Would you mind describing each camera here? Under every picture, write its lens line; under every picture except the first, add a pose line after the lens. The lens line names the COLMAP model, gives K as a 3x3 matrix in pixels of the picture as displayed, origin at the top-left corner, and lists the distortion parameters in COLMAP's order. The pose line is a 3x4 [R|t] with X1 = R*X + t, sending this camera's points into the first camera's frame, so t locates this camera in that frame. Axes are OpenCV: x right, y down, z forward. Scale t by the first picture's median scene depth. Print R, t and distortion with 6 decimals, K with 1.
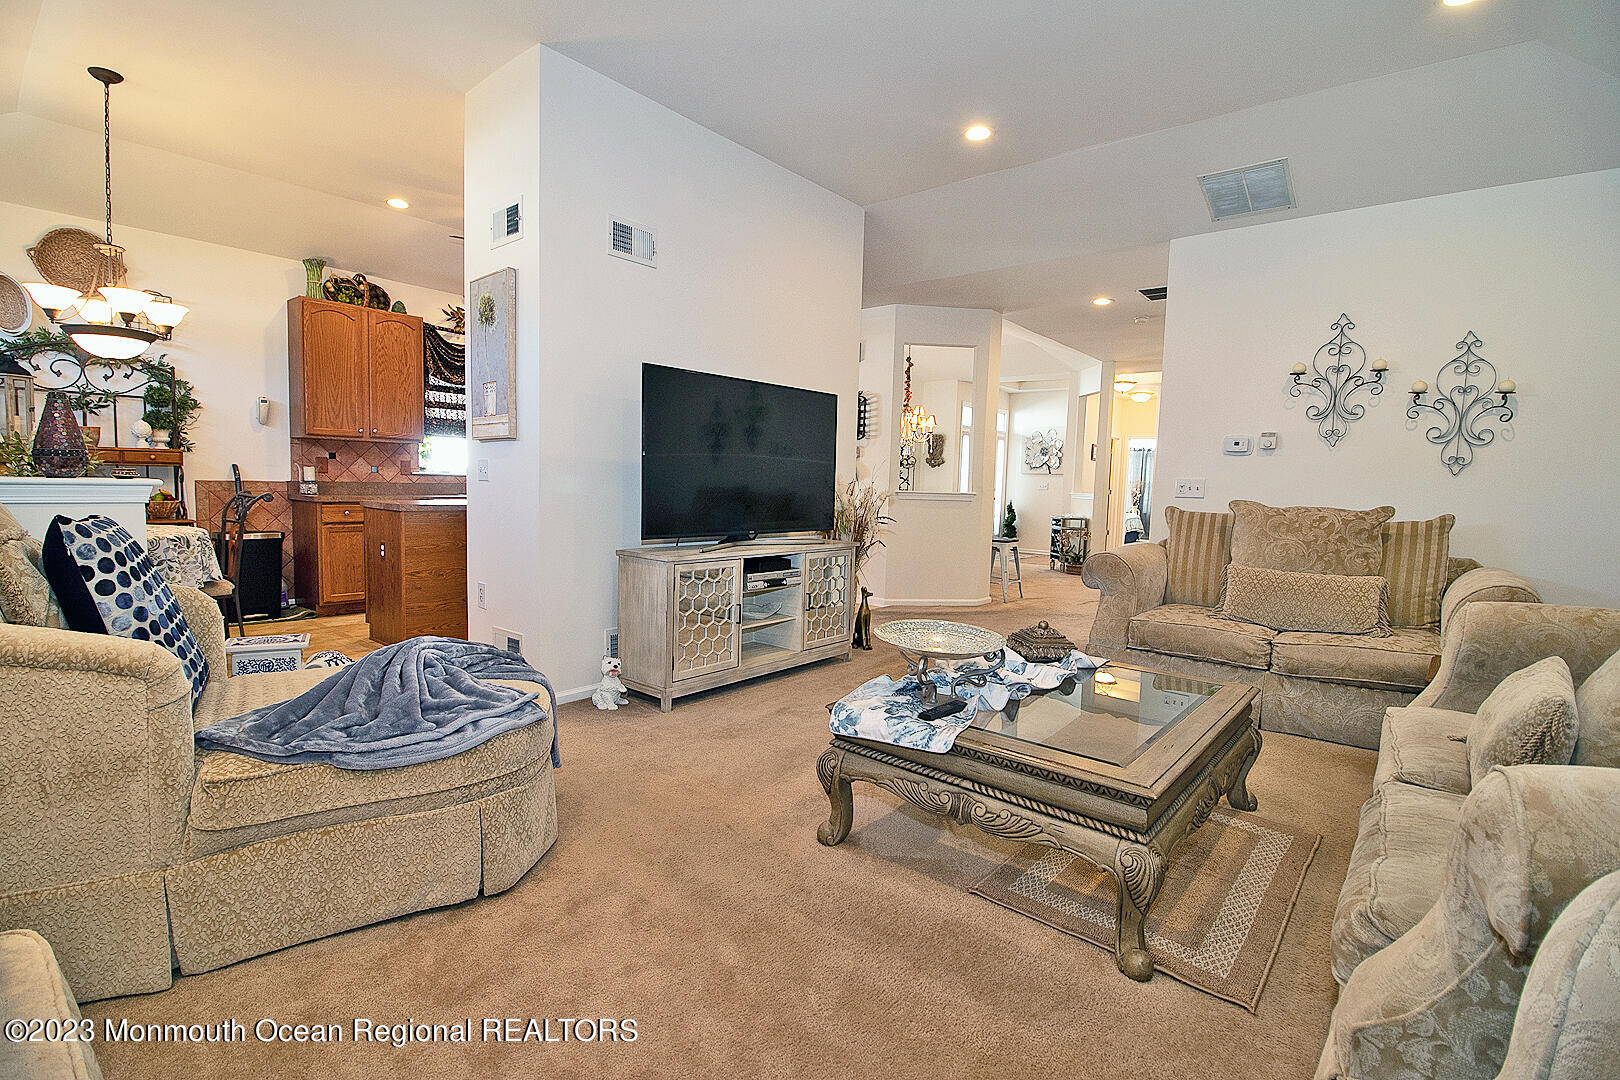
lens RADIAL K [[747.5, 0, 808.9], [0, 747.5, 542.9], [0, 0, 1]] dist [0.001024, -0.015277]
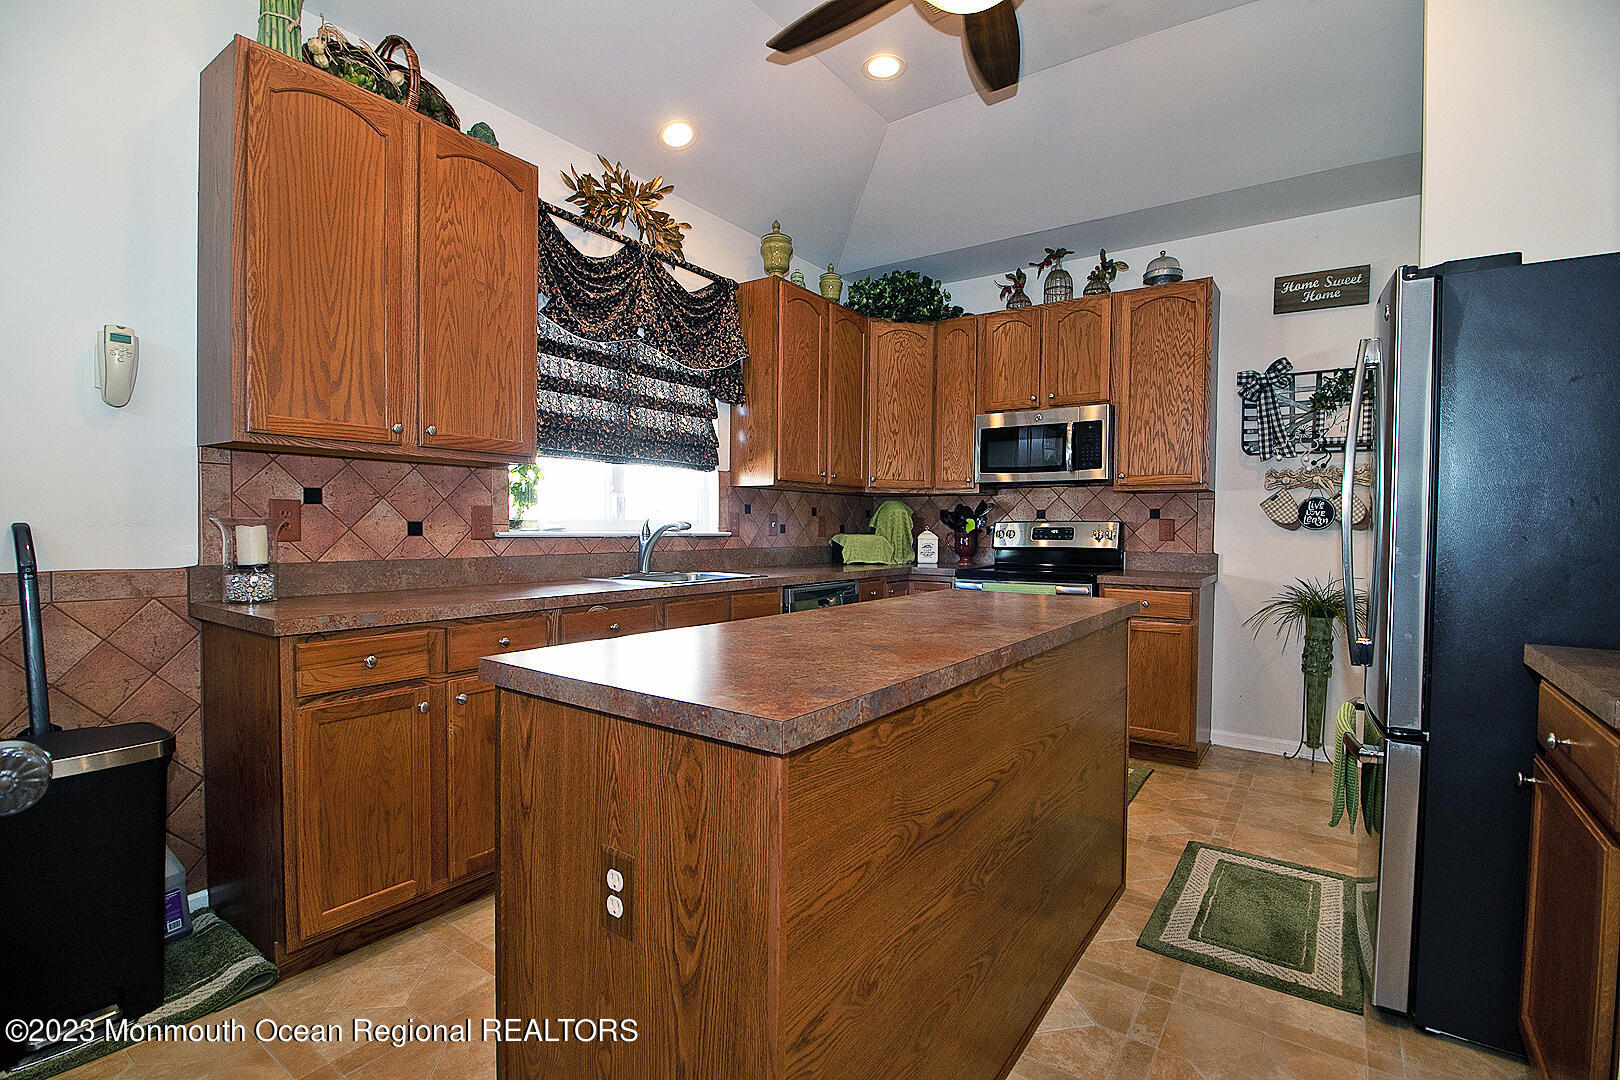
lens RADIAL K [[746.2, 0, 812.6], [0, 746.2, 545.3], [0, 0, 1]] dist [0.000877, -0.015077]
pose [[0.996554, -0.020694, 0.080324, -0.469796], [0.024941, 0.998324, -0.052228, -0.073600], [-0.079109, 0.054051, 0.995400, 0.680102]]
